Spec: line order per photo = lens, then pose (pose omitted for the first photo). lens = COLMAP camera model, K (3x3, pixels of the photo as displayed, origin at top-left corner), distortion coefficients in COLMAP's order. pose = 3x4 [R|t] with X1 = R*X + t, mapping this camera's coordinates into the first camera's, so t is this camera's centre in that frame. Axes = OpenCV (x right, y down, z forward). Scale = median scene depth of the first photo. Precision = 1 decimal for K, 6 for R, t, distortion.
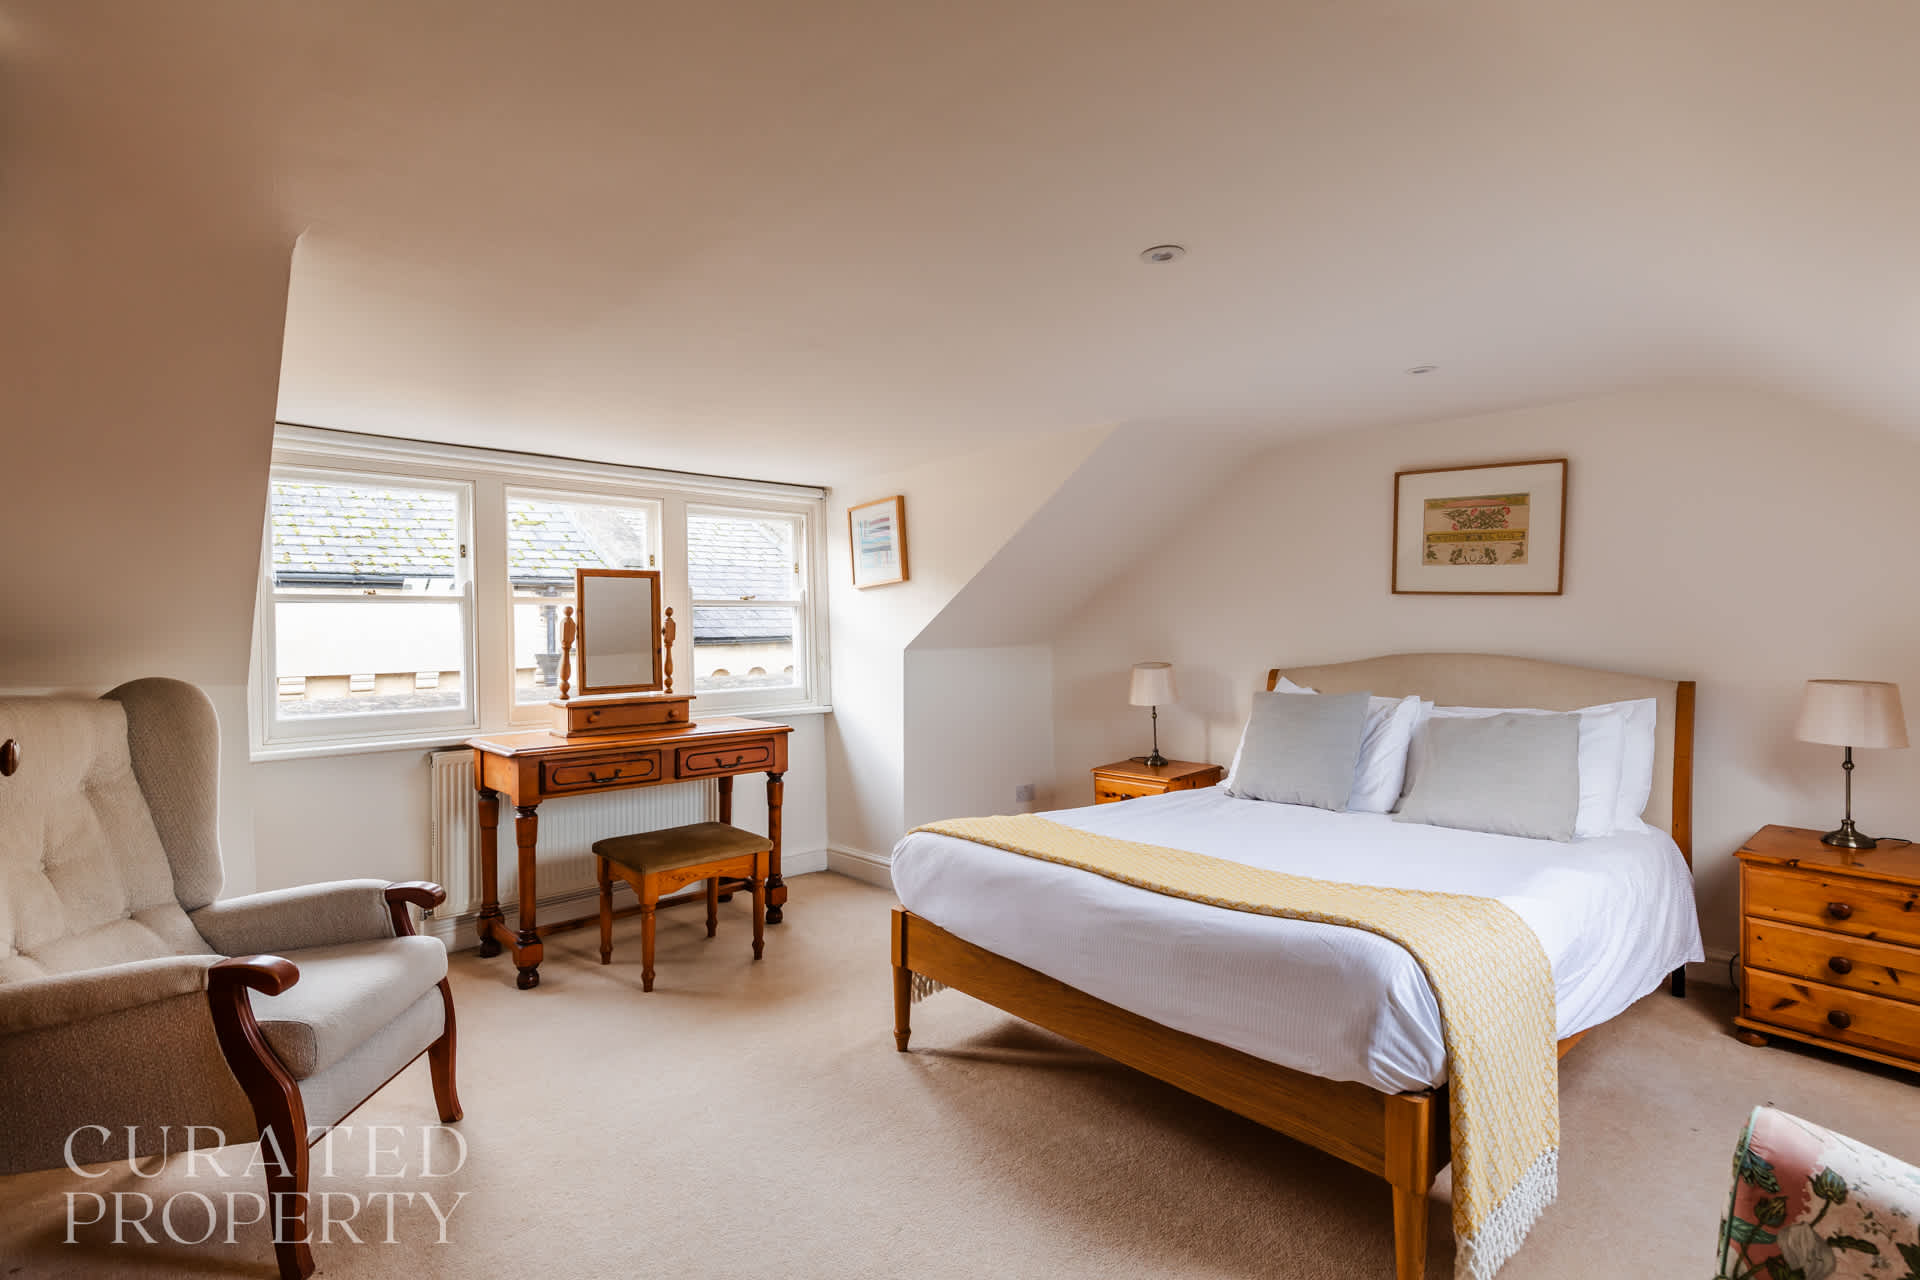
lens RADIAL K [[927.5, 0, 967.8], [0, 927.5, 640.5], [0, 0, 1]] dist [0.002694, -0.000134]
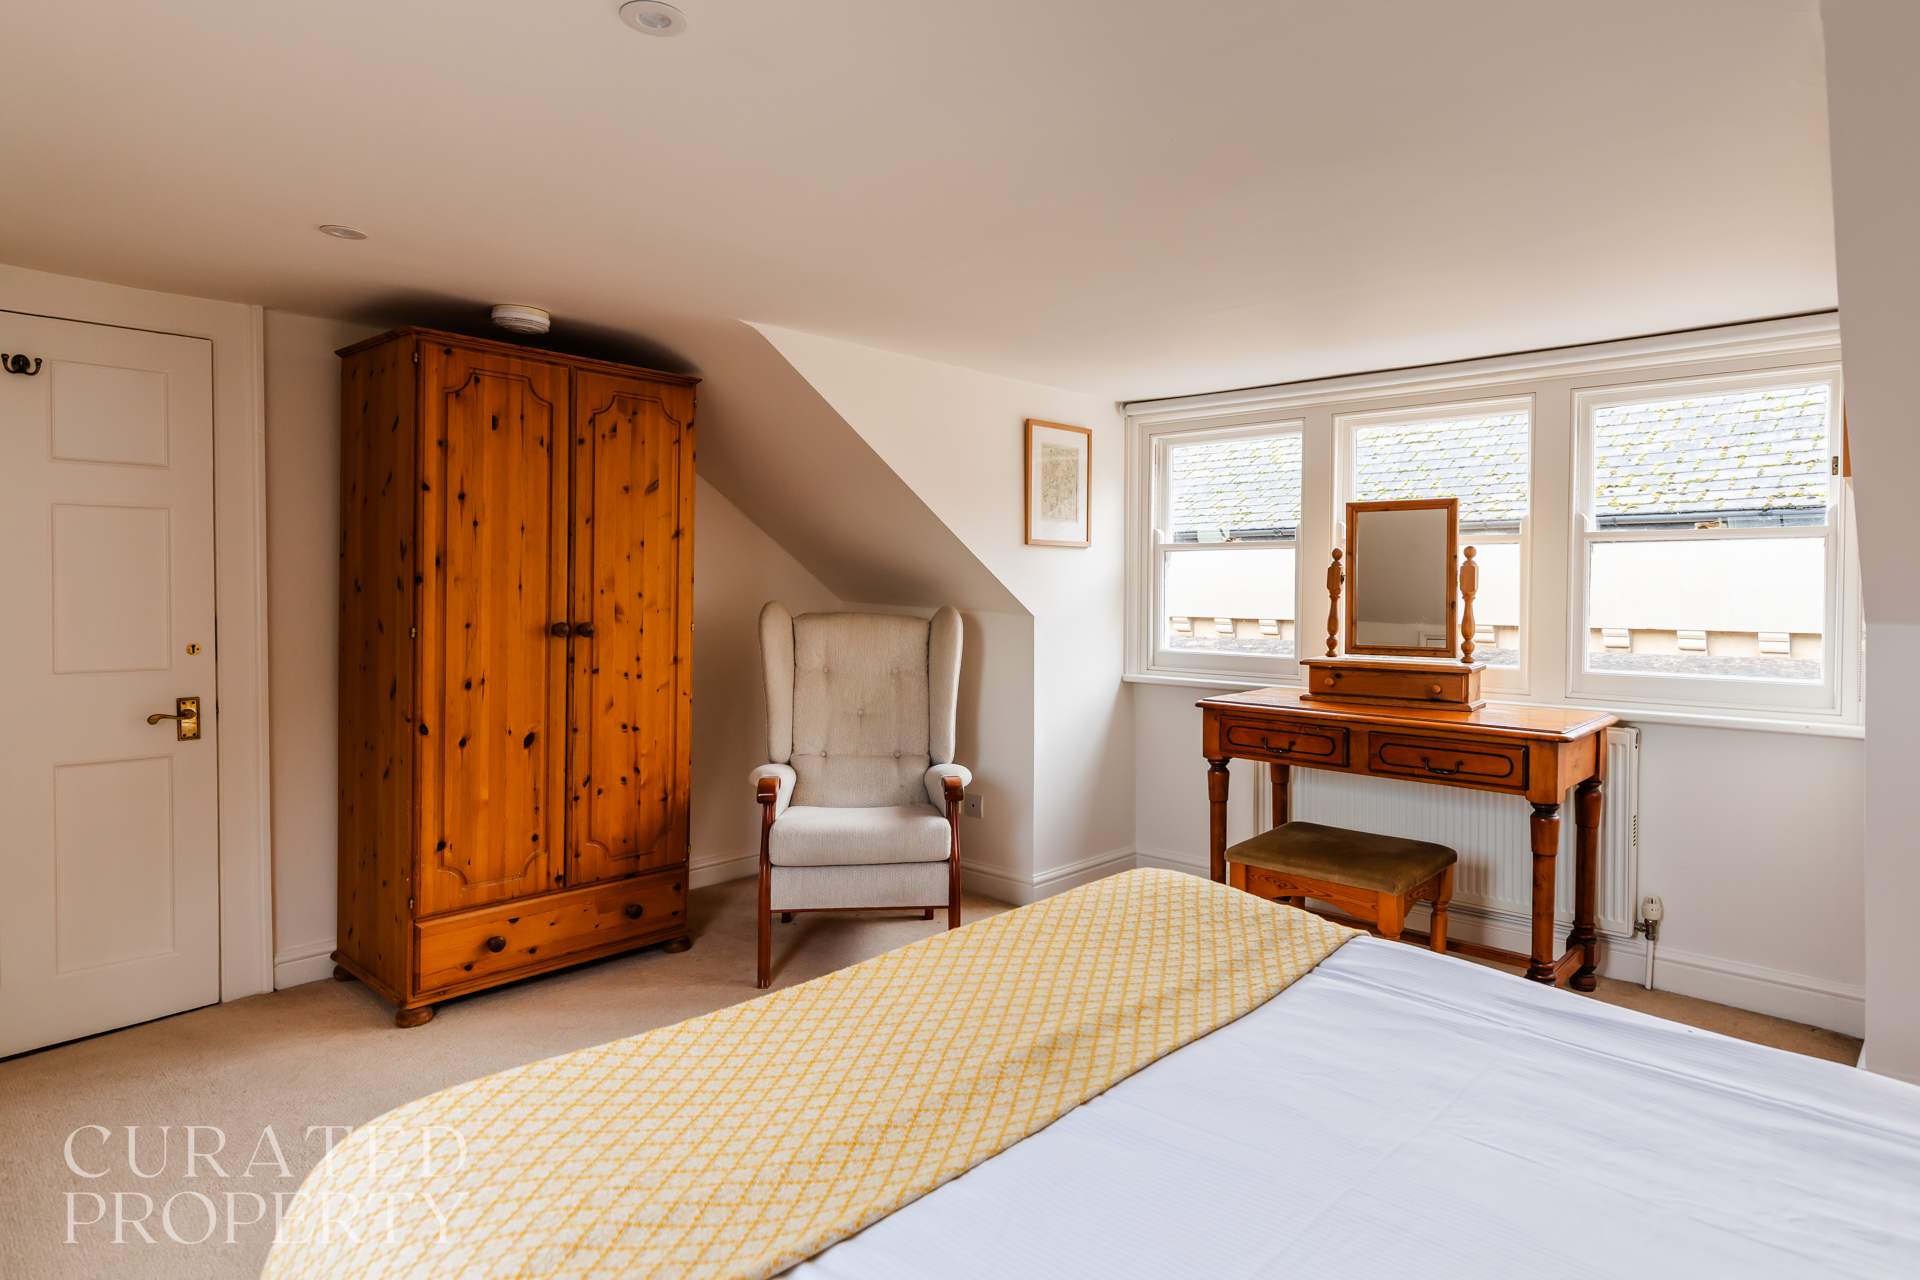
lens RADIAL K [[1047.6, 0, 992.1], [0, 1047.6, 605.9], [0, 0, 1]] dist [0.000702, -0.000233]
pose [[0.068873, 0.031615, -0.997124, 0.504981], [-0.016928, 0.999391, 0.030517, -0.007781], [0.997482, 0.014778, 0.069366, 0.605876]]
